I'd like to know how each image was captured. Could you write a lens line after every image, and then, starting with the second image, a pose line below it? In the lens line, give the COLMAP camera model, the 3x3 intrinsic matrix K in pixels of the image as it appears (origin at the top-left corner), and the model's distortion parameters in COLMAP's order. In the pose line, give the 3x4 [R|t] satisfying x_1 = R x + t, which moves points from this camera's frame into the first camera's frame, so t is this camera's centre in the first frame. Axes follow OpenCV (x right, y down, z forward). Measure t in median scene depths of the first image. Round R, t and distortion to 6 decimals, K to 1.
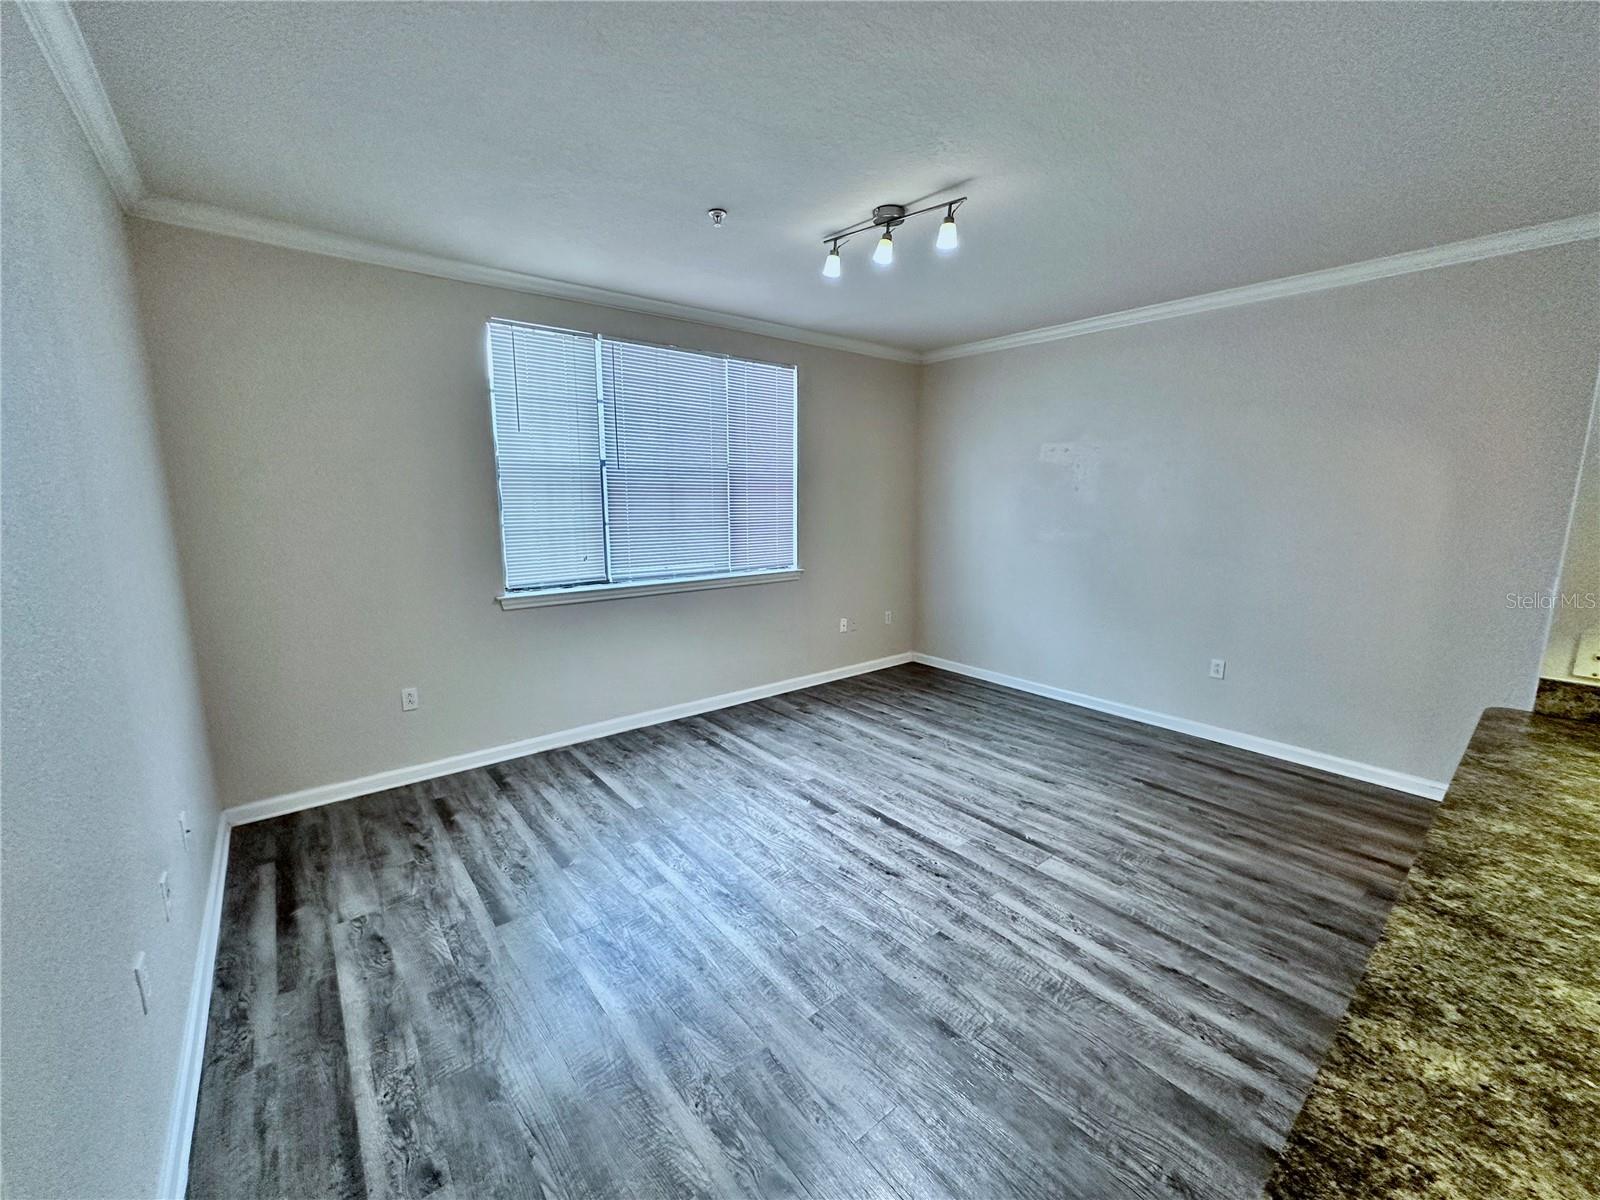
lens RADIAL K [[641.3, 0, 801.8], [0, 641.3, 601.1], [0, 0, 1]] dist [-0.003253, 0.001260]
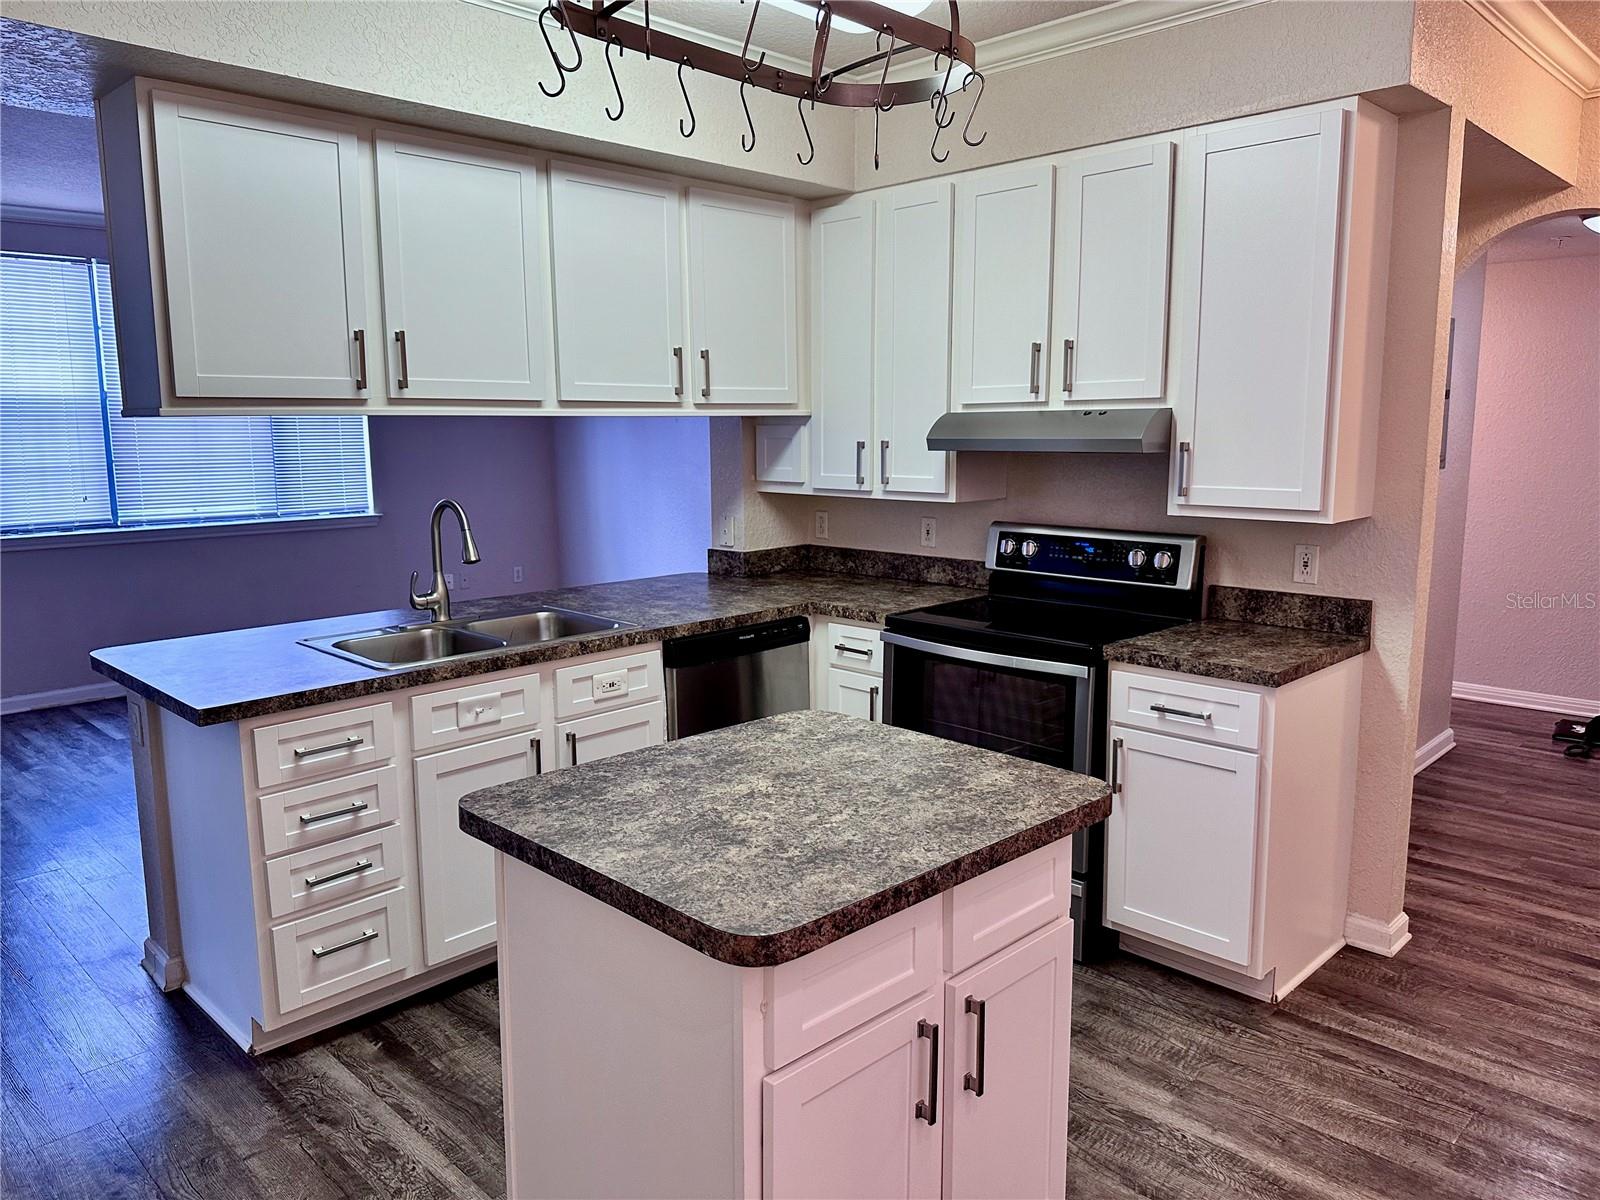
lens RADIAL K [[1140.0, 0, 801.3], [0, 1140.0, 588.9], [0, 0, 1]] dist [0.047686, -0.056927]
pose [[-0.101139, -0.143526, 0.984465, -1.100774], [0.174108, 0.971714, 0.159554, -0.173396], [-0.979519, 0.187540, -0.073289, 1.061765]]
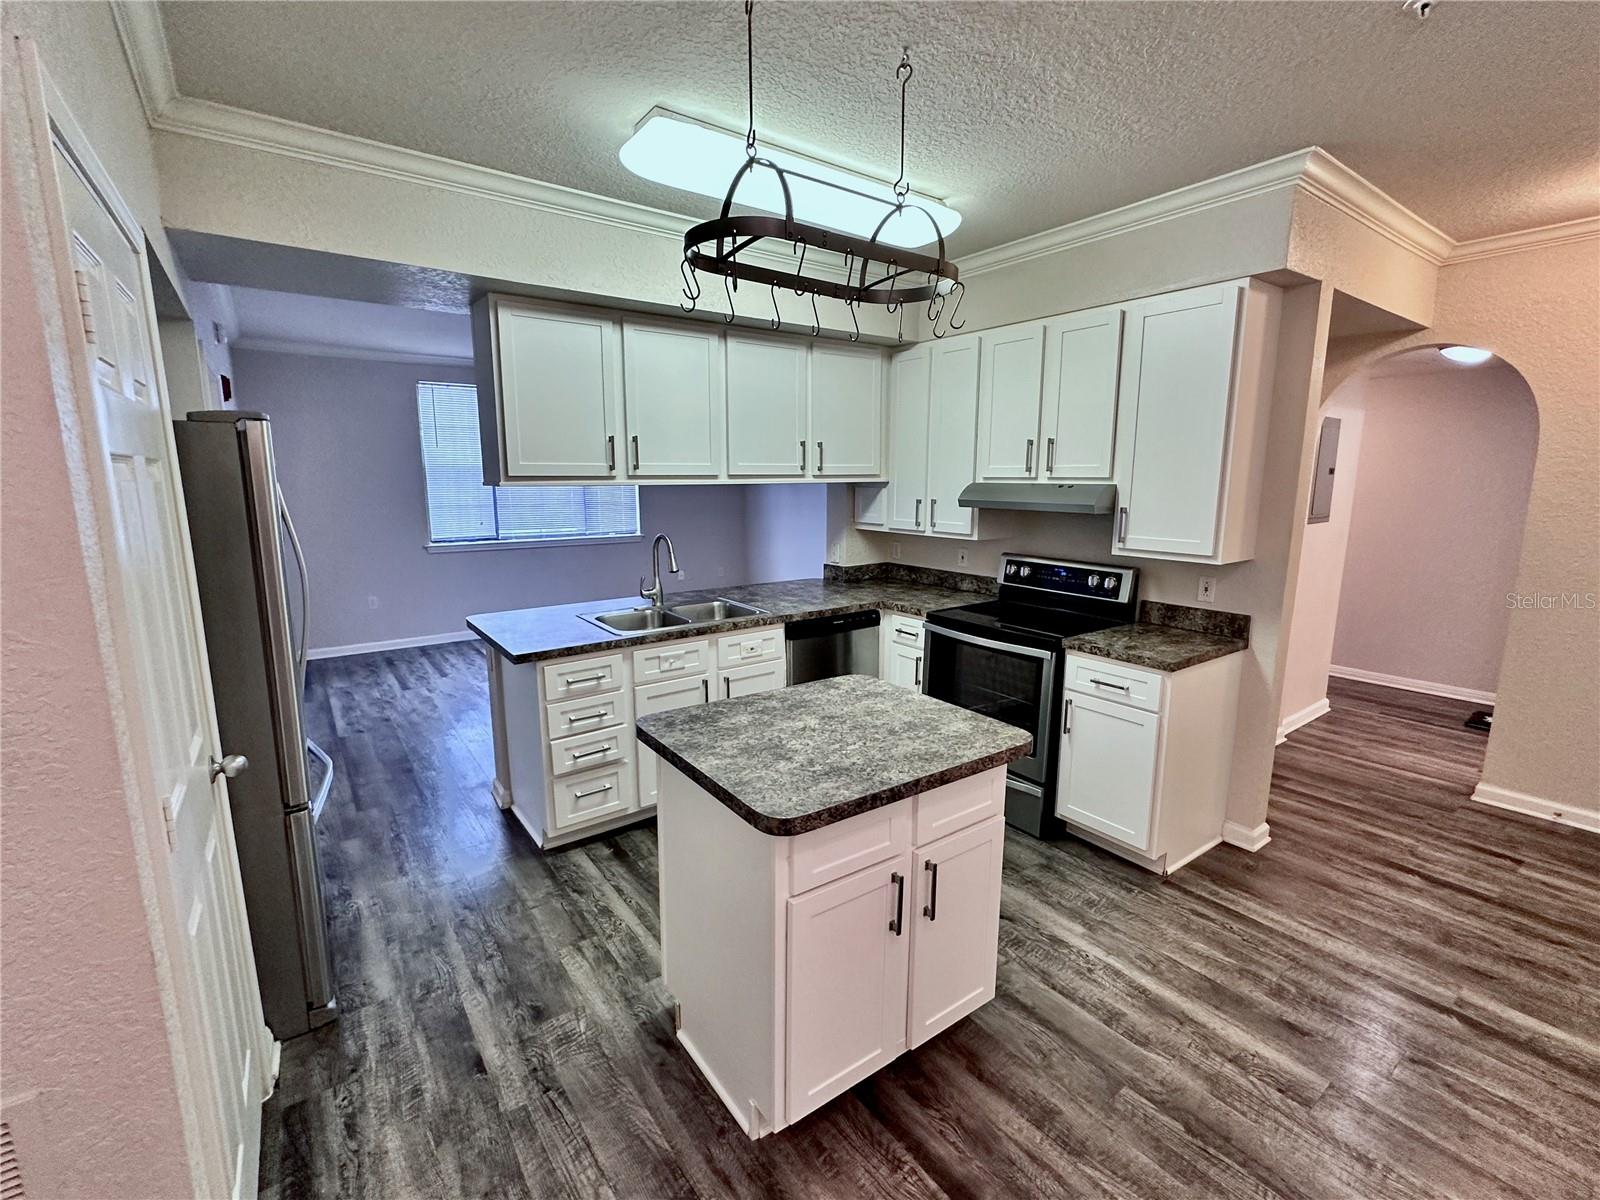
lens RADIAL K [[715.5, 0, 795.4], [0, 715.5, 601.4], [0, 0, 1]] dist [-0.001612, 0.001212]
pose [[0.063443, -0.175960, 0.982351, -1.141815], [0.168360, 0.972113, 0.163253, -0.214371], [-0.983682, 0.155031, 0.091298, 0.871037]]
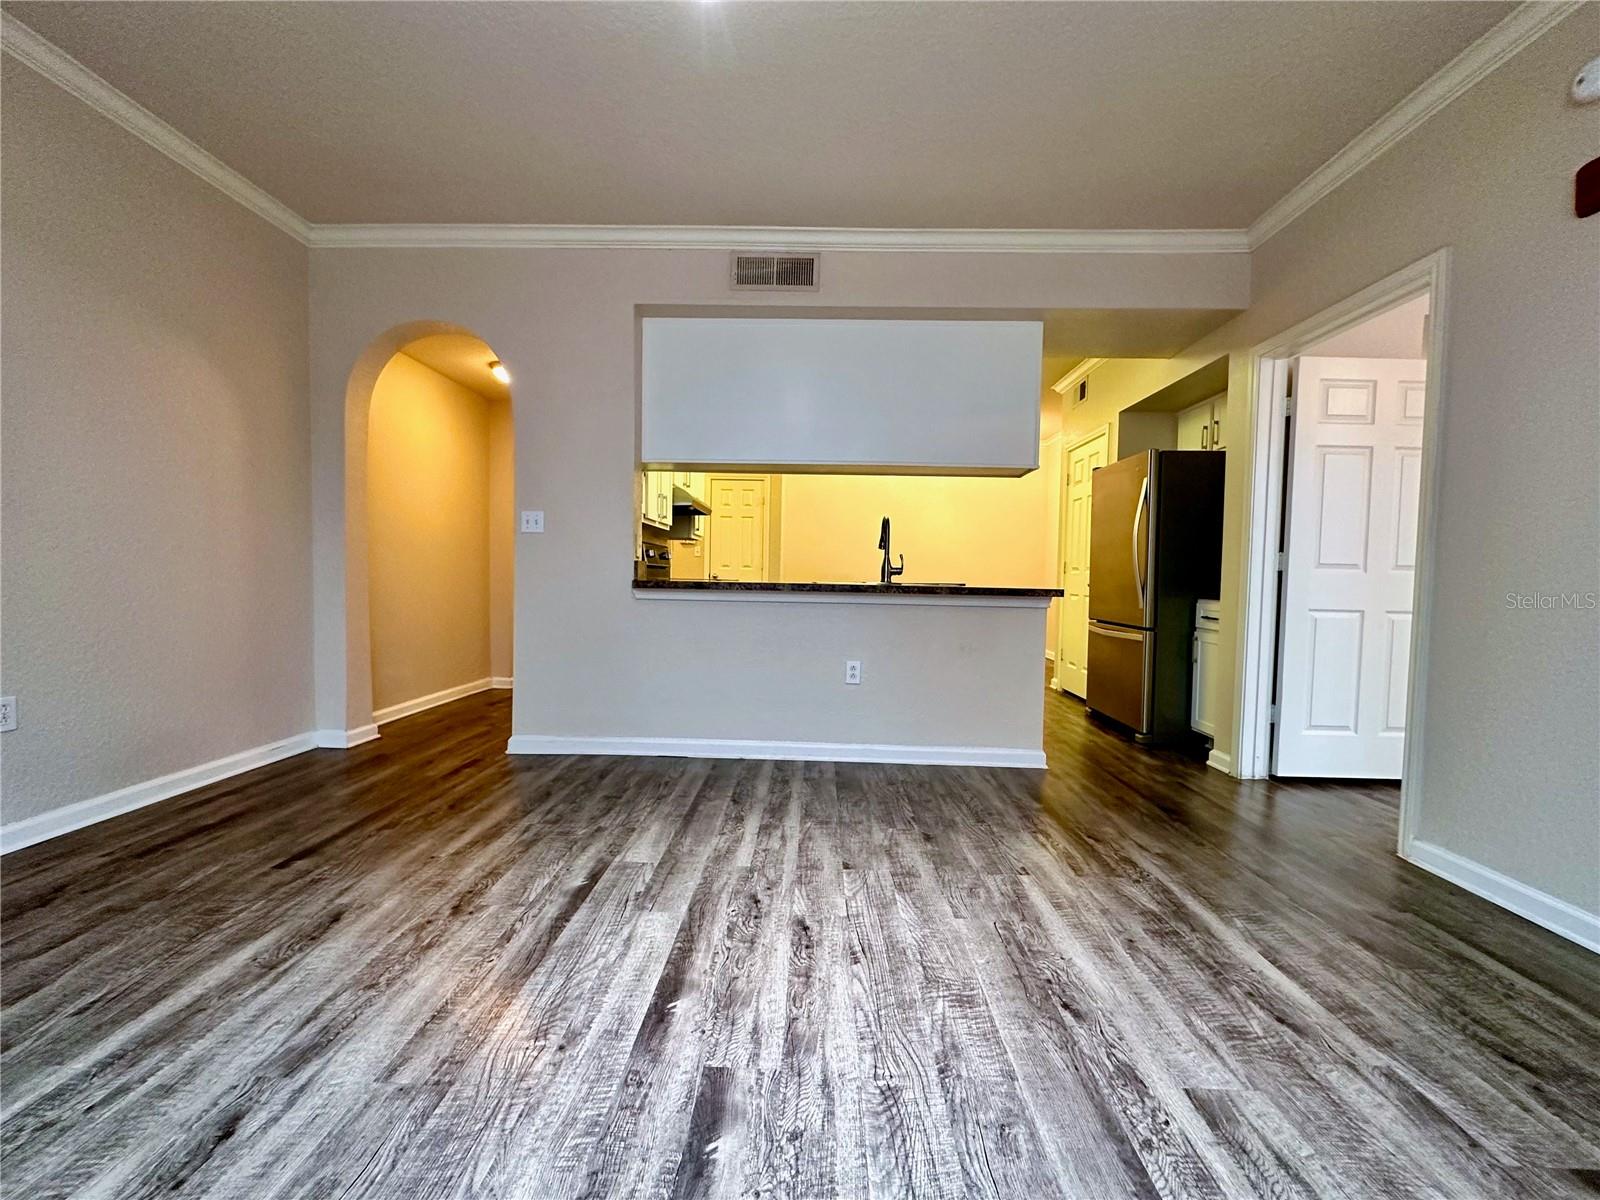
lens RADIAL K [[641.3, 0, 802.0], [0, 641.3, 601.1], [0, 0, 1]] dist [-0.003253, 0.001260]
pose [[-0.757012, -0.043609, 0.651944, -0.285249], [0.089625, 0.981409, 0.169716, -0.023008], [-0.647225, 0.186907, -0.739030, 1.448799]]
